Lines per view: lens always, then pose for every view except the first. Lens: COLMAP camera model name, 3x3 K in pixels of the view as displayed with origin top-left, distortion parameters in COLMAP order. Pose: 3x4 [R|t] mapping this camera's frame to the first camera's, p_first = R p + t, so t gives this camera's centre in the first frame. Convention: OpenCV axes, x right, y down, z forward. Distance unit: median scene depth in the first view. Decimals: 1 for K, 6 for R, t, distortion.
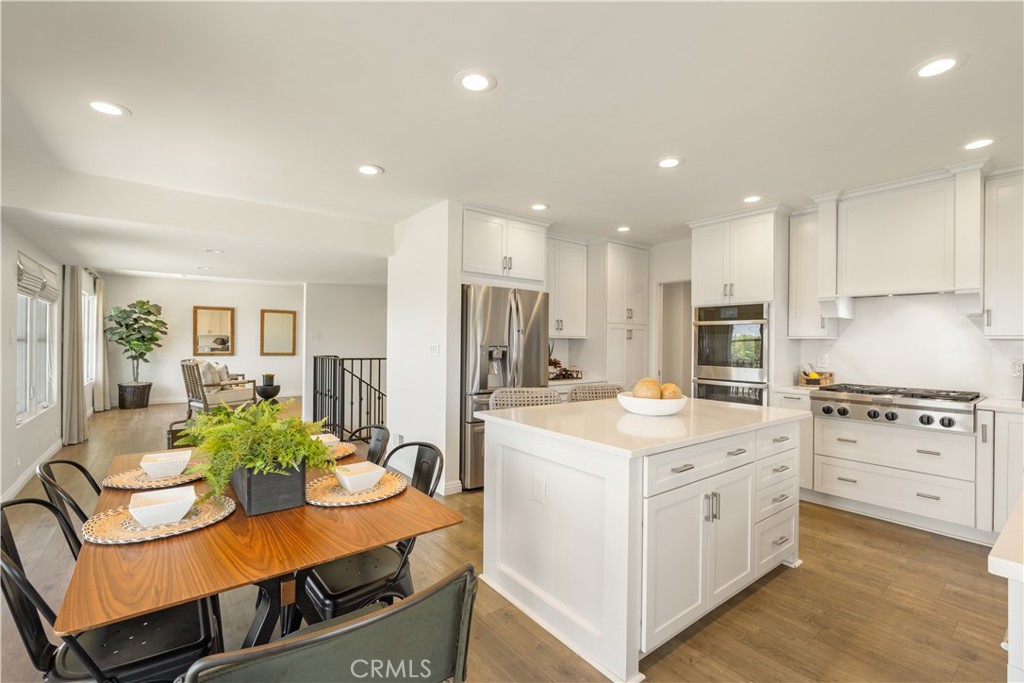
lens RADIAL K [[450.3, 0, 509.0], [0, 450.3, 342.5], [0, 0, 1]] dist [-0.000906, -0.002171]
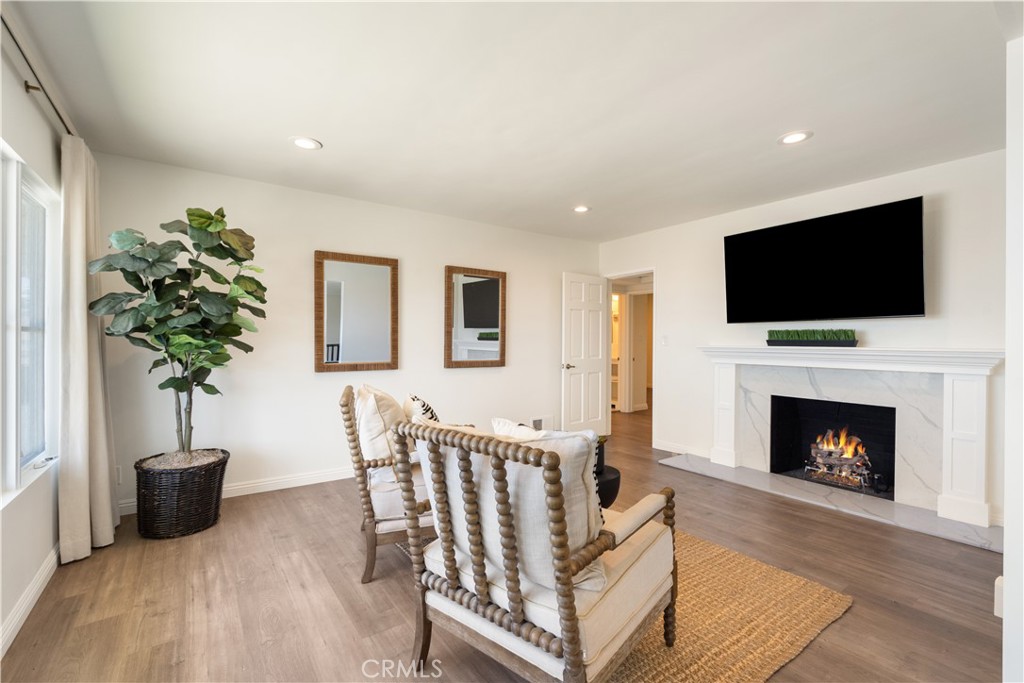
lens RADIAL K [[450.3, 0, 512.2], [0, 450.3, 341.2], [0, 0, 1]] dist [-0.000906, -0.002171]
pose [[0.999400, -0.006427, -0.034028, -0.511786], [0.006505, 0.999976, 0.002194, 0.002066], [0.034013, -0.002414, 0.999418, 0.599161]]
